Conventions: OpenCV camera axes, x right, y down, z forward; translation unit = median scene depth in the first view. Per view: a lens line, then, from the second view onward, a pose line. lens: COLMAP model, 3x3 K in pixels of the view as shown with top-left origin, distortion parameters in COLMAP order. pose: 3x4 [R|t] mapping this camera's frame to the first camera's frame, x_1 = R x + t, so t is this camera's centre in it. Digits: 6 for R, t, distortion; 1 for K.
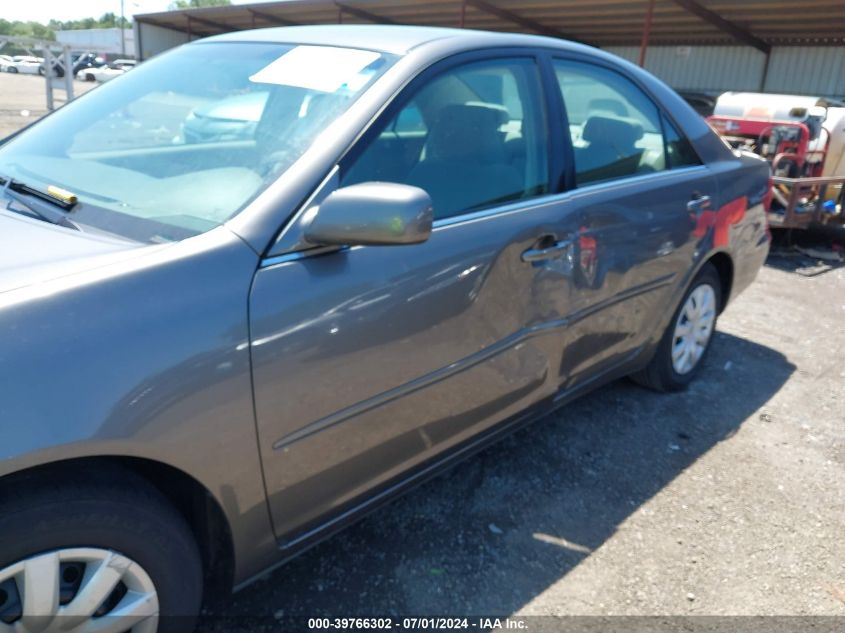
lens RADIAL K [[695.3, 0, 422.5], [0, 695.3, 316.5], [0, 0, 1]] dist [0.002003, -0.005362]
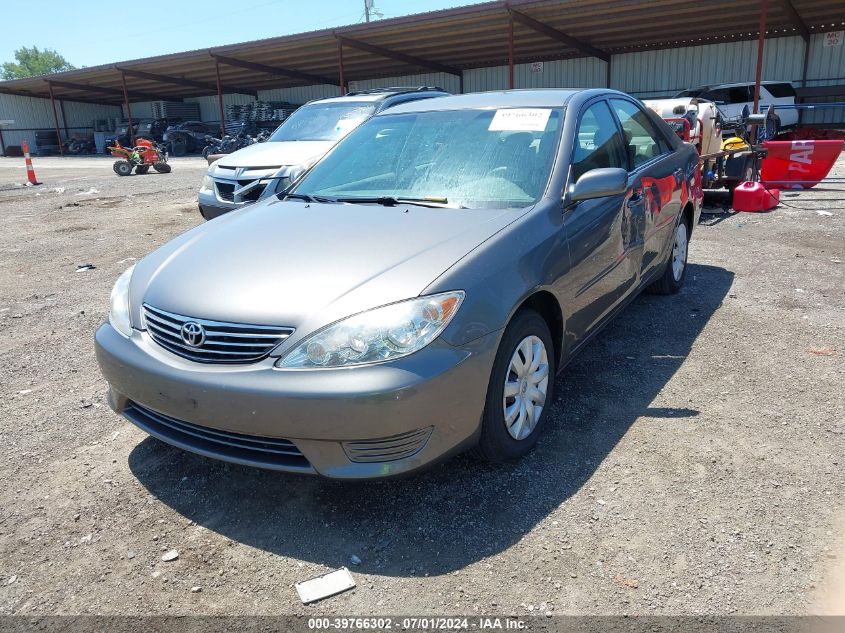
lens RADIAL K [[695.3, 0, 422.5], [0, 695.3, 316.5], [0, 0, 1]] dist [0.002003, -0.005362]
pose [[0.971868, -0.163330, 0.169692, -0.315999], [0.169485, 0.985279, -0.022345, 0.065036], [-0.163545, 0.050477, 0.985244, -0.310339]]
